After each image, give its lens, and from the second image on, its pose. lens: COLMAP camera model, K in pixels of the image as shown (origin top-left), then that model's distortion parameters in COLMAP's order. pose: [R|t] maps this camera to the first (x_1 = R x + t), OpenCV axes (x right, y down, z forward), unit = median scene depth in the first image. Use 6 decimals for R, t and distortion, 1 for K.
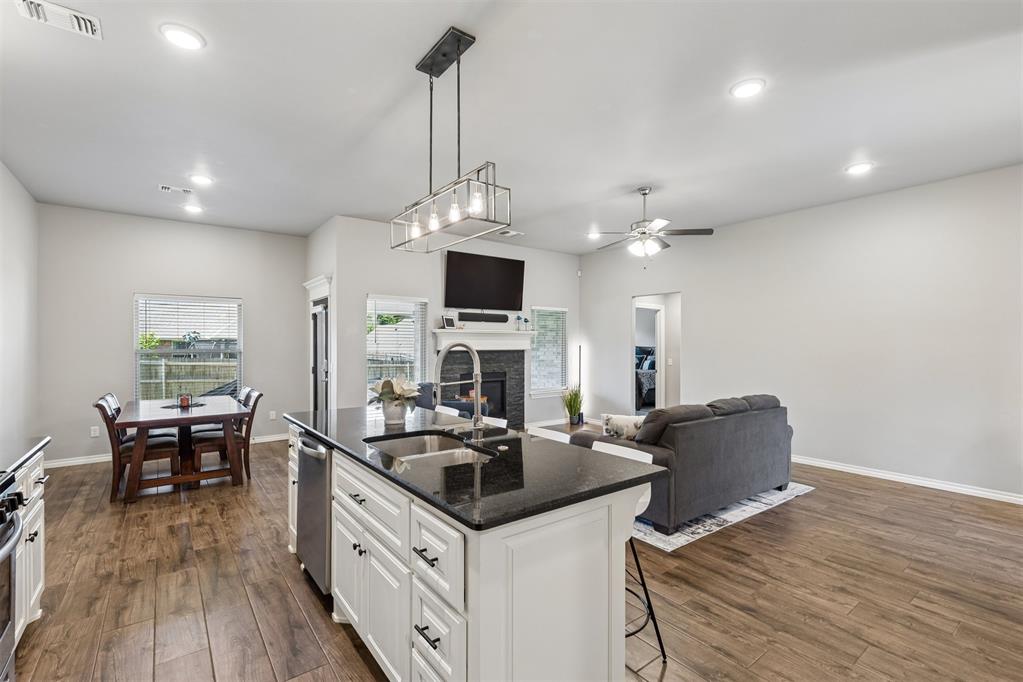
lens RADIAL K [[461.2, 0, 512.6], [0, 461.2, 341.6], [0, 0, 1]] dist [0.006917, -0.001603]
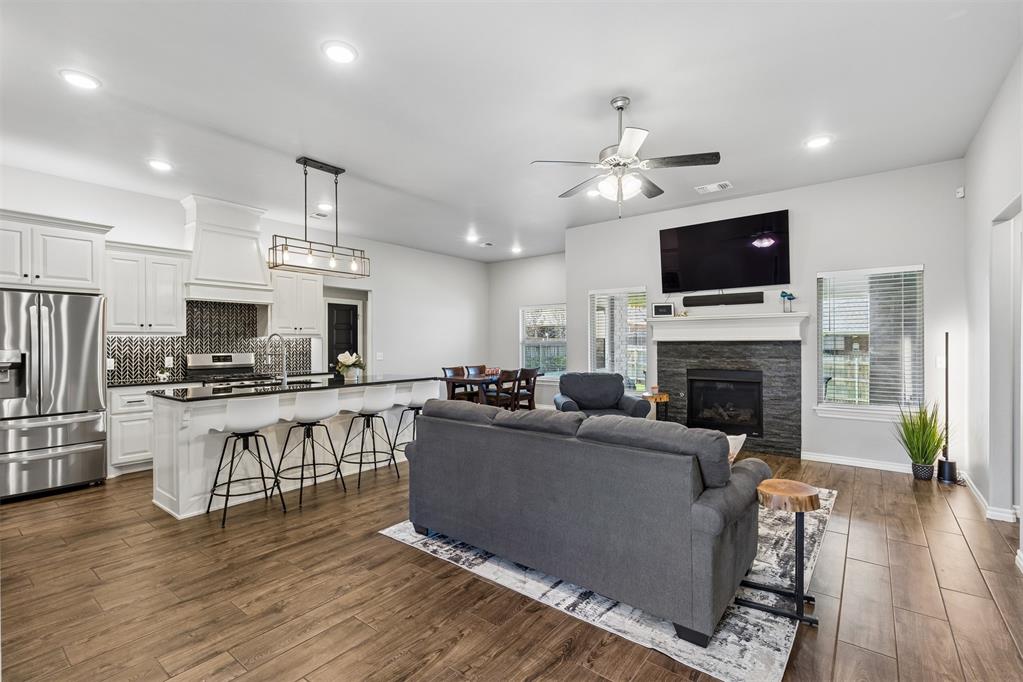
lens RADIAL K [[461.2, 0, 511.5], [0, 461.2, 344.8], [0, 0, 1]] dist [0.006917, -0.001603]
pose [[0.256720, 0.008203, -0.966451, 1.166864], [0.010822, 0.999877, 0.011362, 0.023916], [0.966425, -0.013376, 0.256600, 0.852405]]
